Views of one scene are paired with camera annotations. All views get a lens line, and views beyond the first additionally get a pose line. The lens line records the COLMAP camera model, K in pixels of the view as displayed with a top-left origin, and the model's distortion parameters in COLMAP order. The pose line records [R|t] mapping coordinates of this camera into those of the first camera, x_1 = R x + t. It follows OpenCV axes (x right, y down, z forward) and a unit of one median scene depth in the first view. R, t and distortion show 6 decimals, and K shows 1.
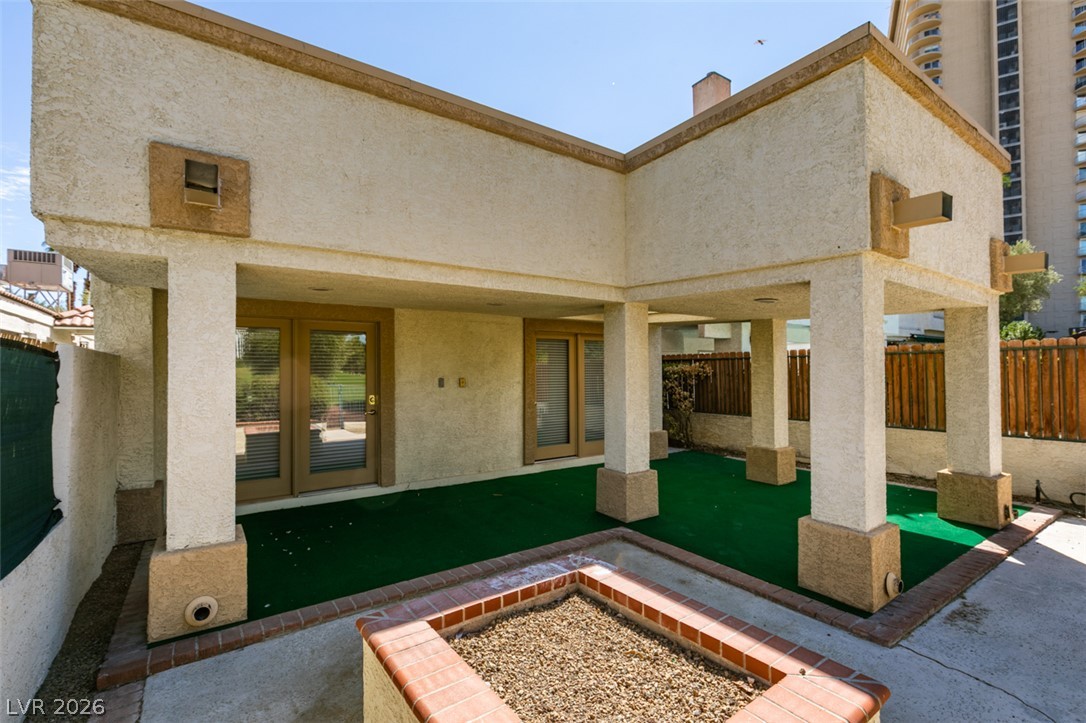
lens RADIAL K [[485.7, 0, 539.6], [0, 485.7, 364.2], [0, 0, 1]] dist [0.004454, -0.000526]
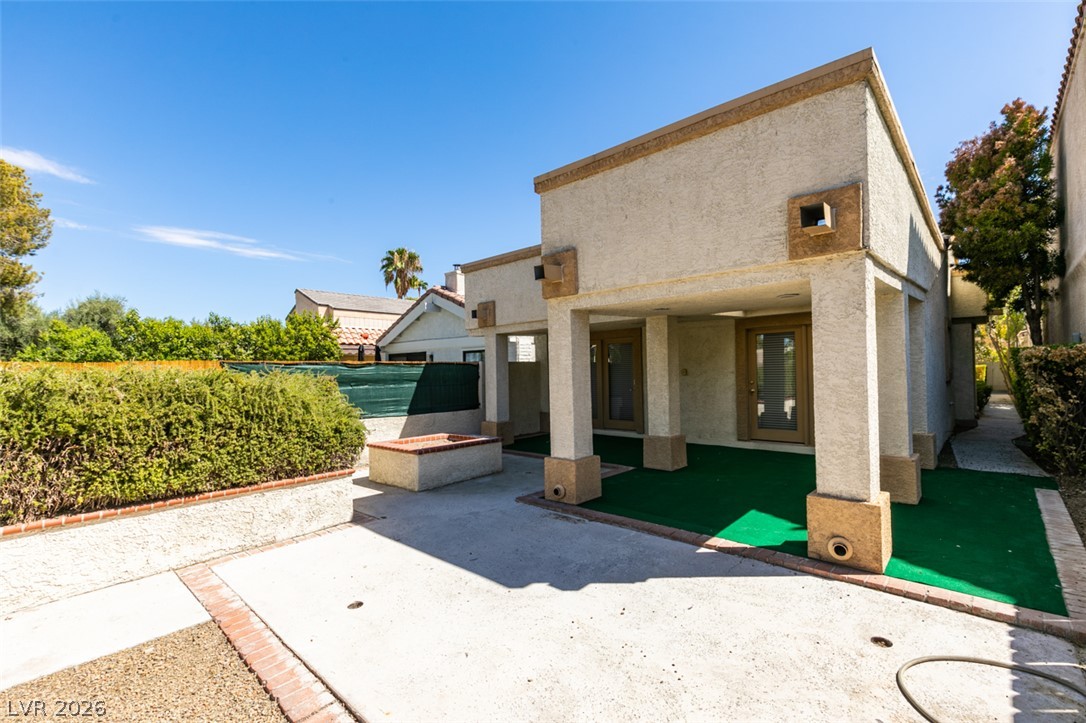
lens RADIAL K [[485.7, 0, 540.1], [0, 485.7, 365.7], [0, 0, 1]] dist [0.004454, -0.000526]
pose [[0.210431, -0.007500, -0.977580, 1.383658], [0.034862, 0.999392, -0.000163, 0.005408], [0.976987, -0.034046, 0.210564, 0.342709]]
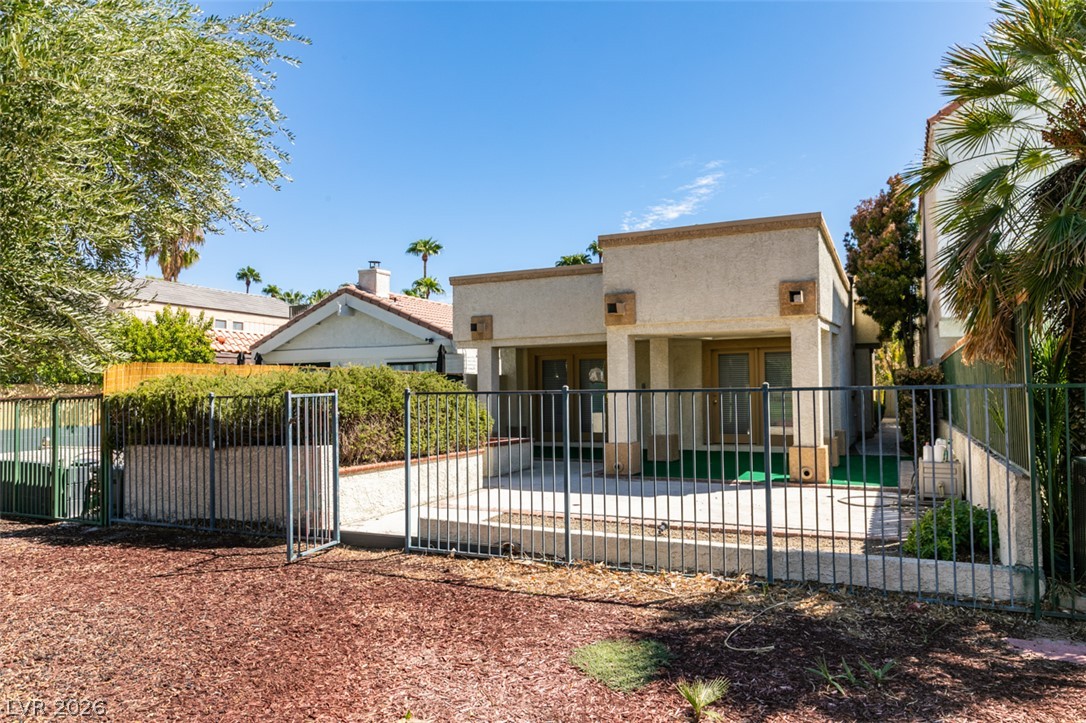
lens RADIAL K [[732.1, 0, 540.1], [0, 732.1, 365.7], [0, 0, 1]] dist [0.004058, -0.000193]
pose [[0.486346, -0.031740, -0.873190, 2.114719], [0.021827, 0.999469, -0.024173, 0.025492], [0.873494, -0.007303, 0.486781, -0.609239]]
